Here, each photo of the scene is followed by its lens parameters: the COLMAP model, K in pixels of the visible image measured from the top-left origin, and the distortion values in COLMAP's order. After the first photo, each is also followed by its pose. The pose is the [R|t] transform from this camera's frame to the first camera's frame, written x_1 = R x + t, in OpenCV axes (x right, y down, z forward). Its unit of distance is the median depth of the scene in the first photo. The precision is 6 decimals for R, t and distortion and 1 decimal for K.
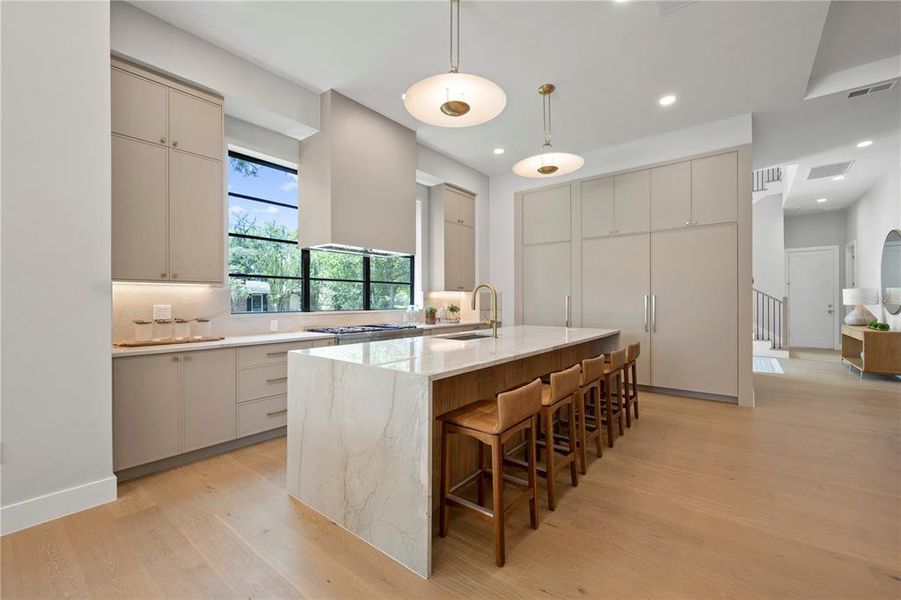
lens RADIAL K [[366.6, 0, 452.2], [0, 366.6, 301.6], [0, 0, 1]] dist [-0.001453, -0.001156]
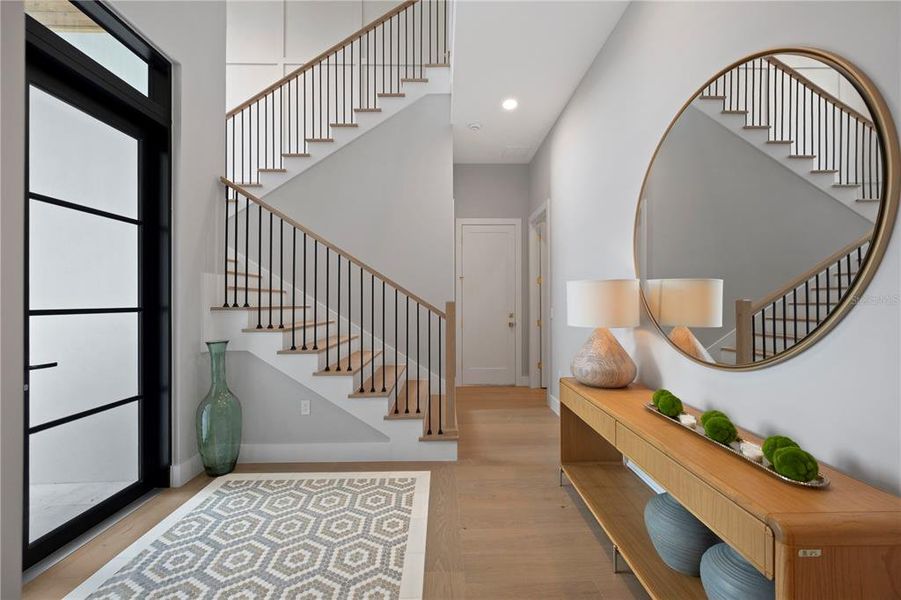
lens RADIAL K [[366.6, 0, 450.3], [0, 366.6, 301.3], [0, 0, 1]] dist [-0.001453, -0.001156]
pose [[0.763632, 0.002854, 0.645645, 0.574571], [-0.002394, 0.999996, -0.001590, -0.011177], [-0.645647, -0.000331, 0.763636, 0.613545]]
